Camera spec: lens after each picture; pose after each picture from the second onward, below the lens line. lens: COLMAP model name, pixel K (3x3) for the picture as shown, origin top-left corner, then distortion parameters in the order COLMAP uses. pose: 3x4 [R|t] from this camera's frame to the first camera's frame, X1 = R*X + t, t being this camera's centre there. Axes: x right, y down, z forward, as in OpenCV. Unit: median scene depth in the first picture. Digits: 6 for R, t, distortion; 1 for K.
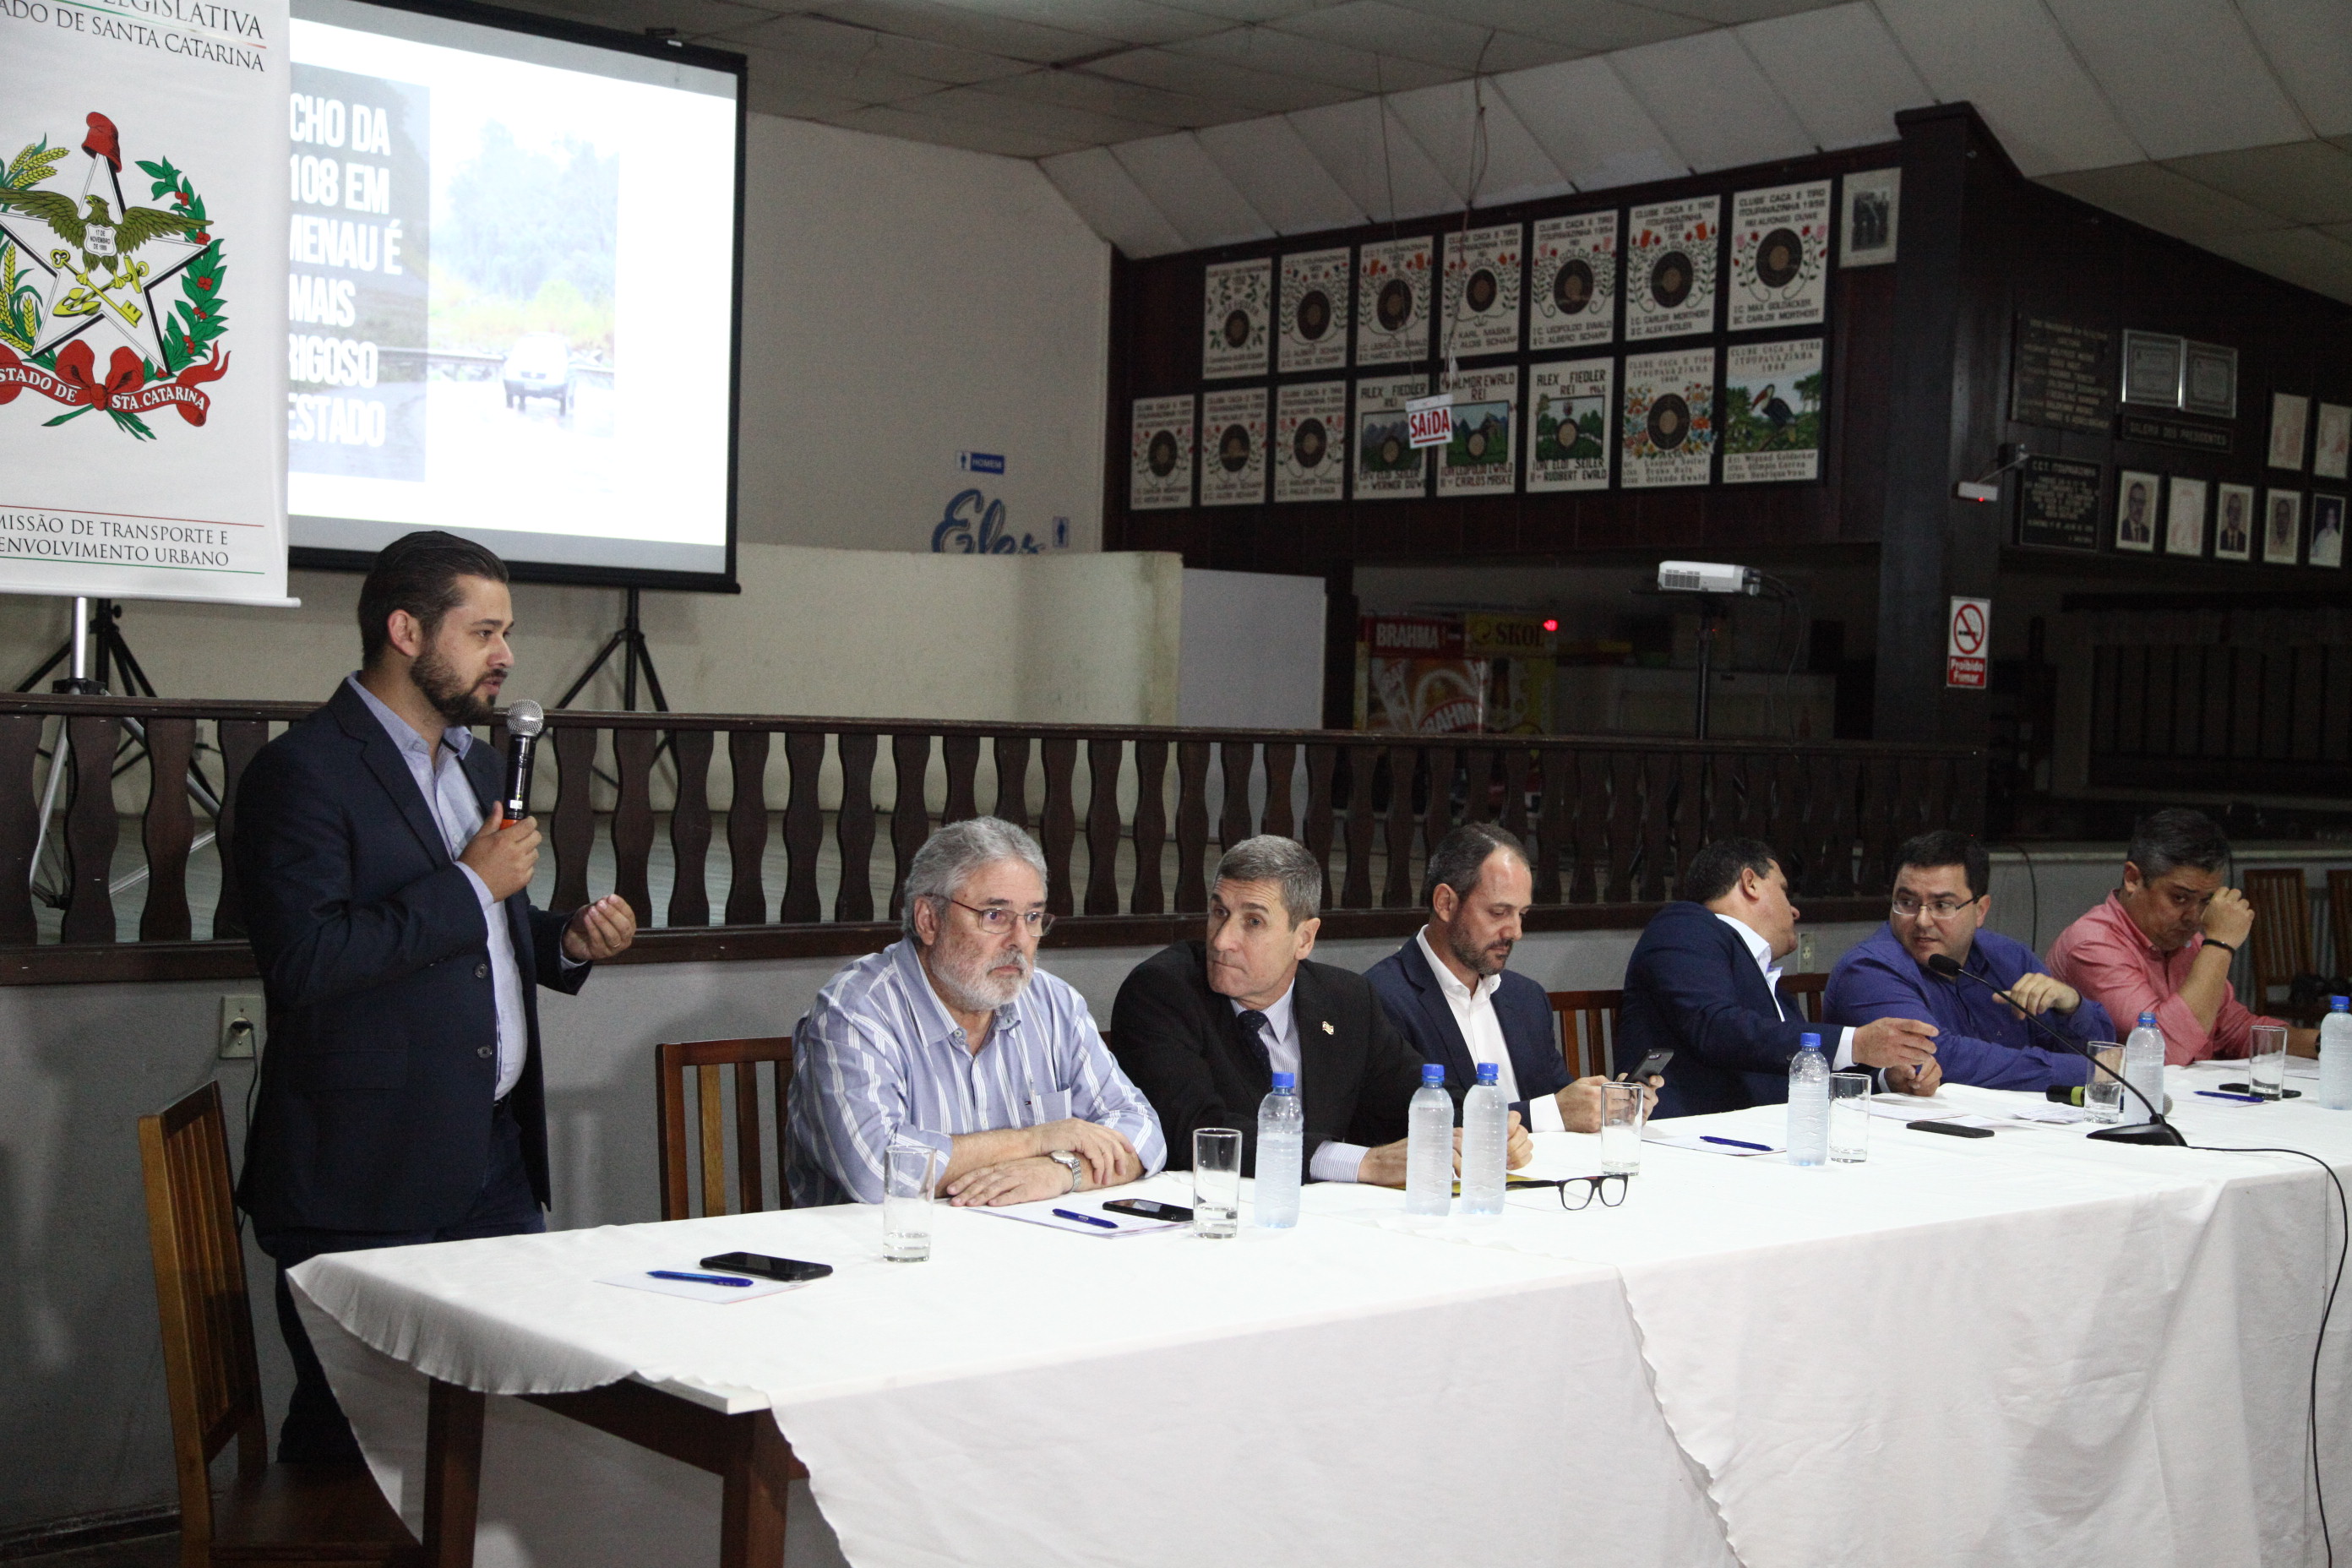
lens RADIAL K [[2999.9, 0, 1176.0], [0, 2999.9, 784.0], [0, 0, 1]] dist [0.079676, 0.083885]
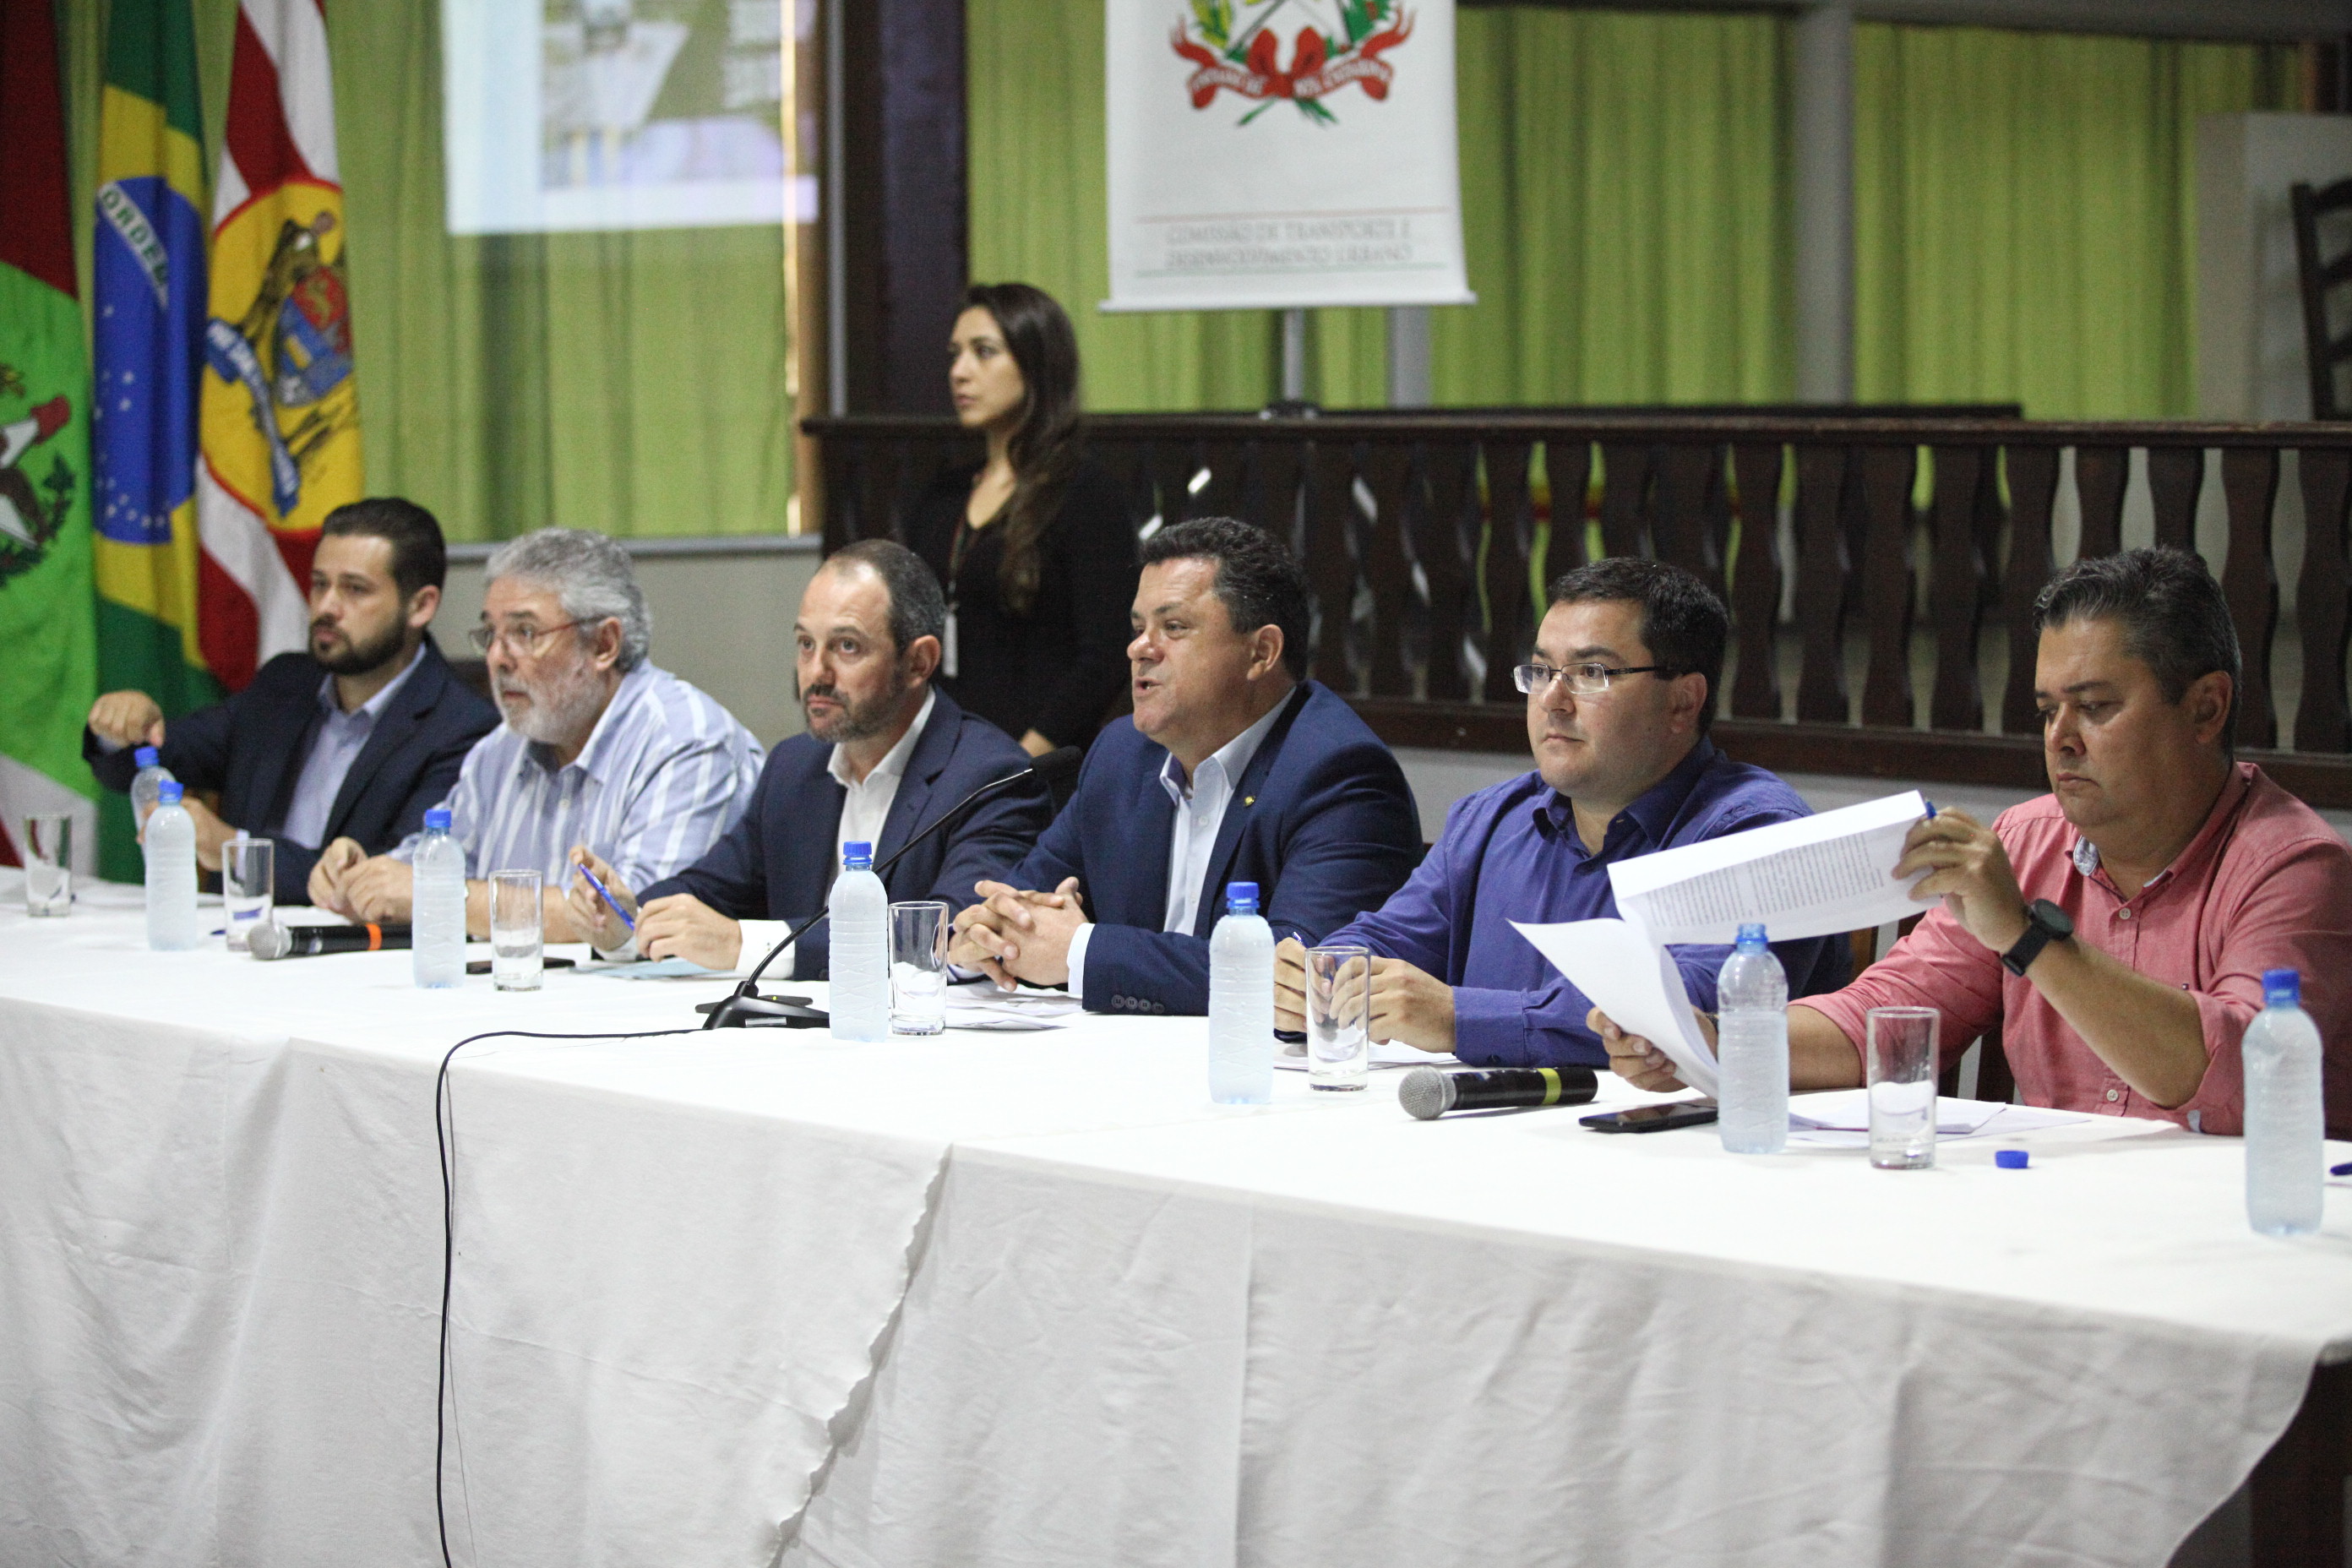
lens RADIAL K [[5920.5, 0, 1176.0], [0, 5920.5, 784.0], [0, 0, 1]] dist [-0.176436, -0.179880]
pose [[-0.008389, 0.036770, -0.999289, 1.286983], [-0.017368, 0.999168, 0.036911, 0.013992], [0.999814, 0.017665, -0.007743, 0.904290]]
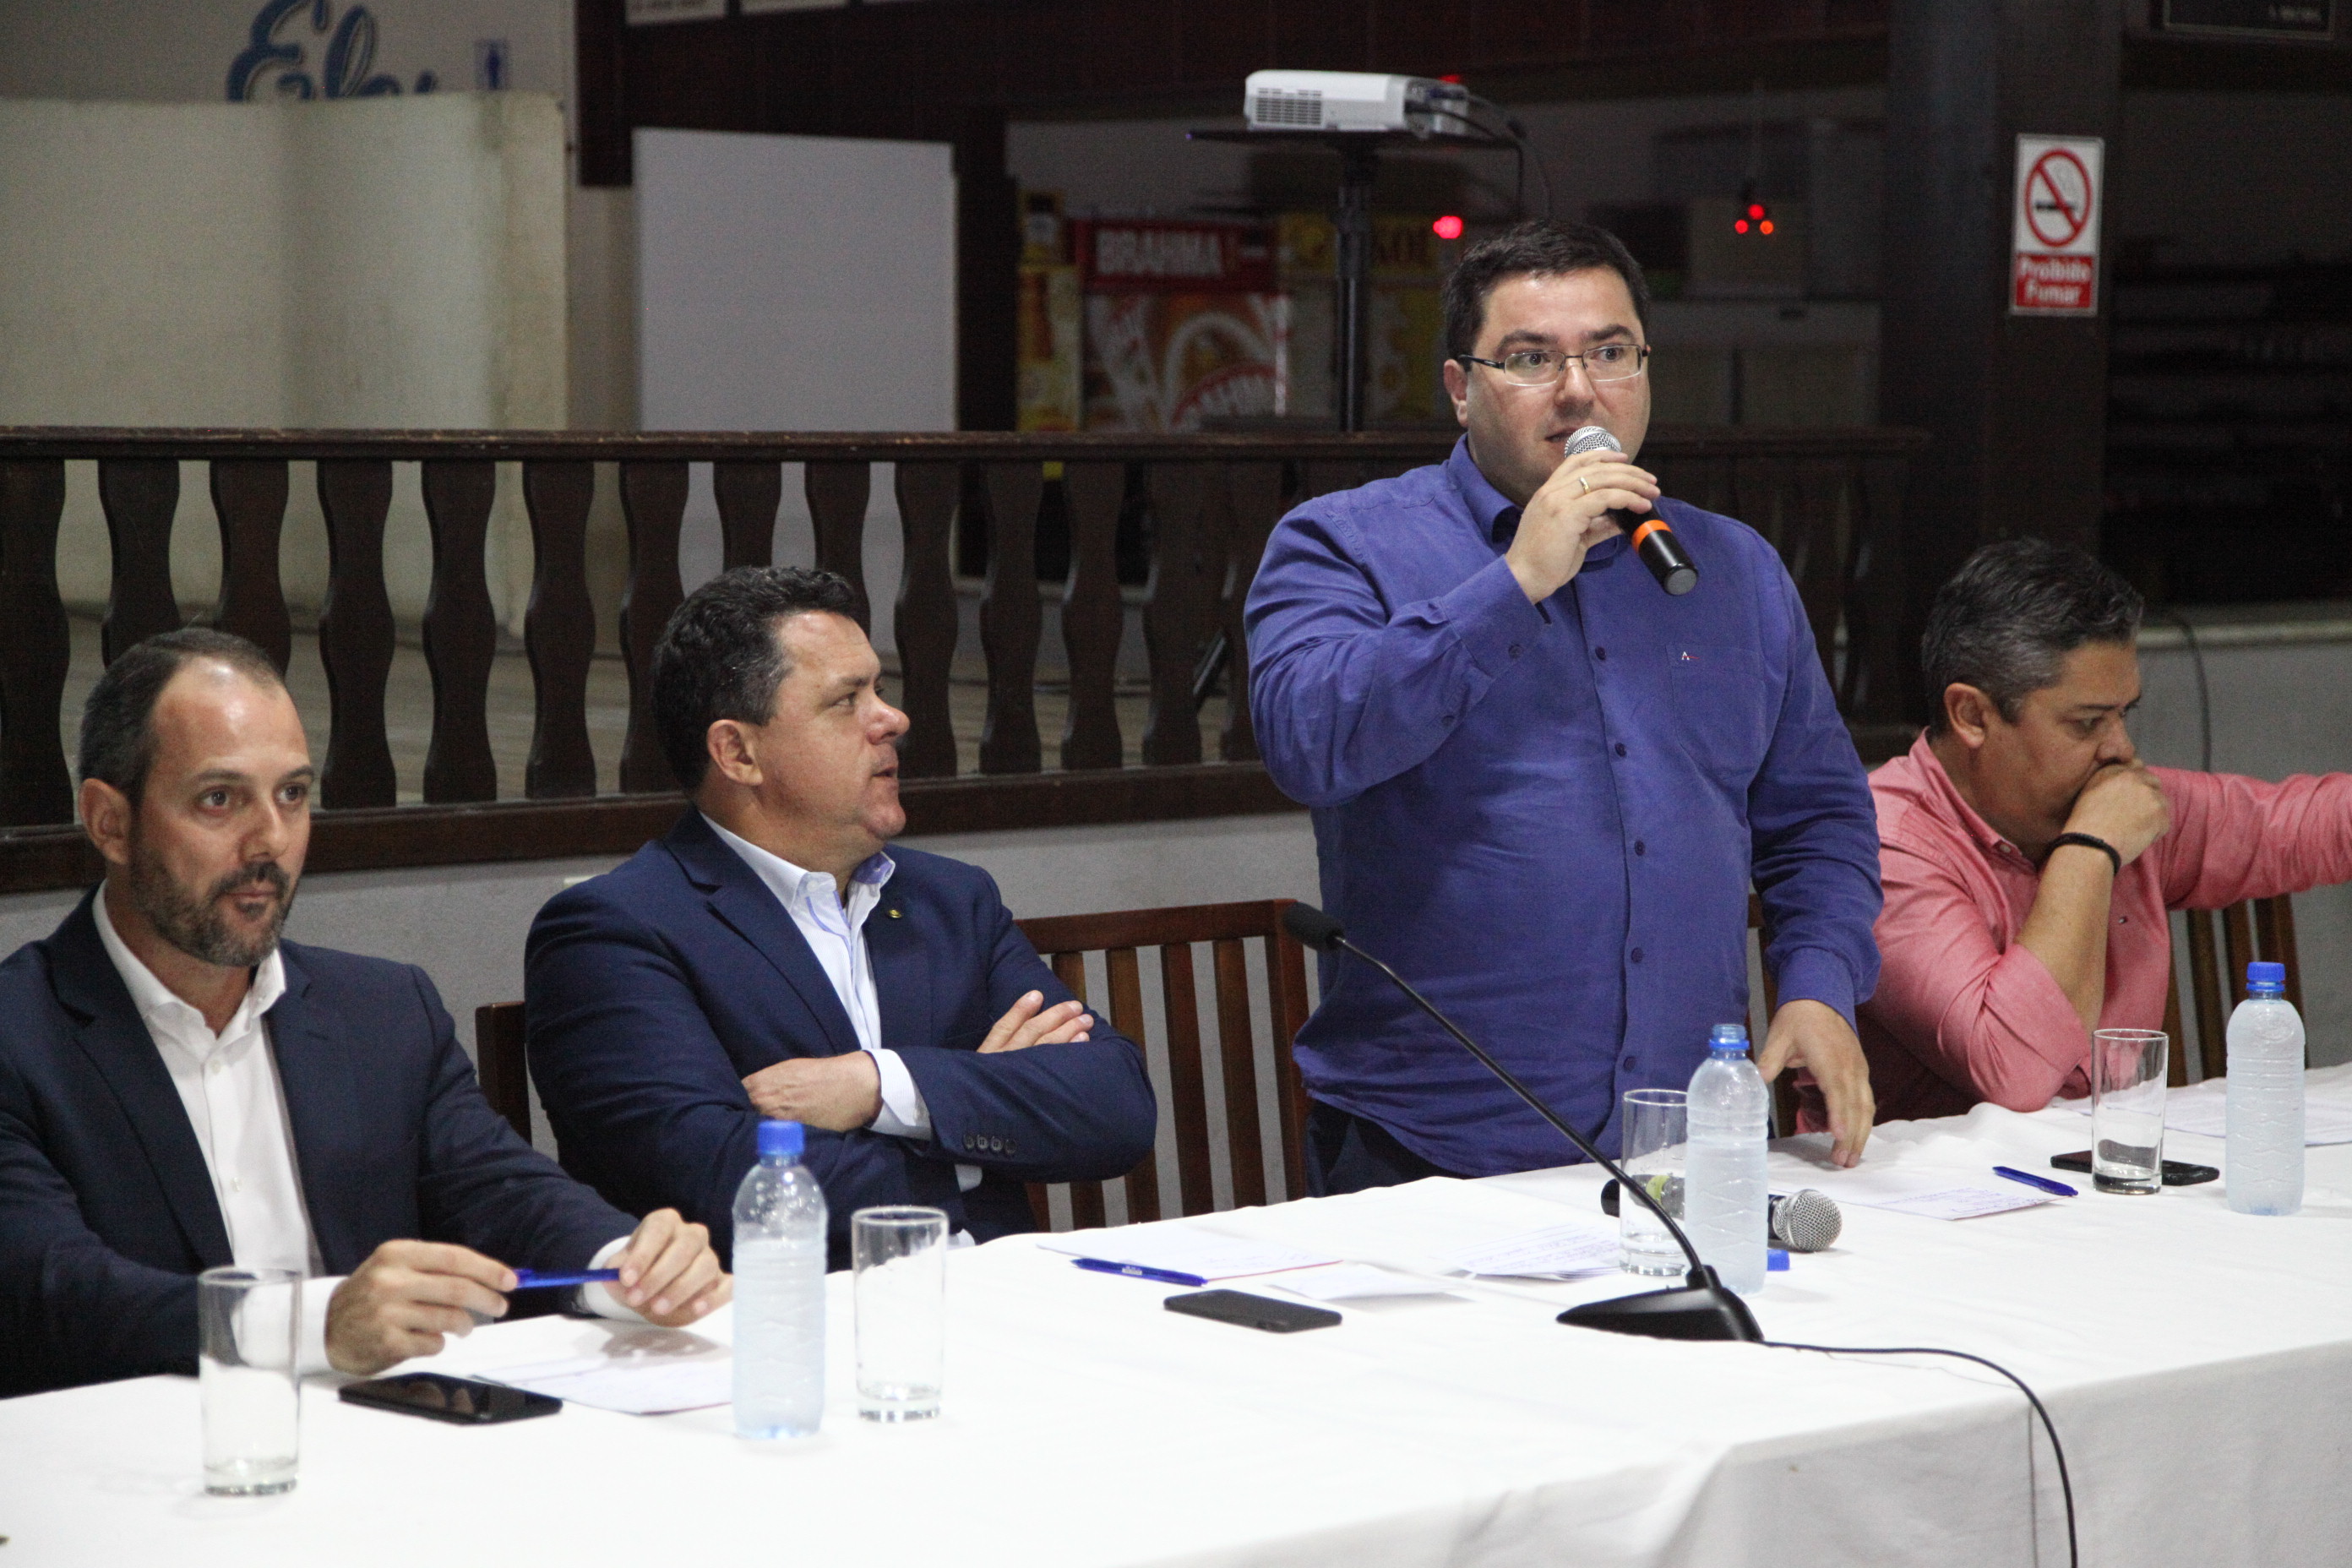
lens RADIAL K [[5061.6, 0, 1176.0], [0, 5061.6, 784.0], [0, 0, 1]] dist [0.445798, -0.154981]
pose [[0.999613, -0.027066, 0.006488, 0.103779], [0.026706, 0.998379, 0.050256, 0.000378], [-0.007838, -0.050063, 0.998715, 0.113883]]
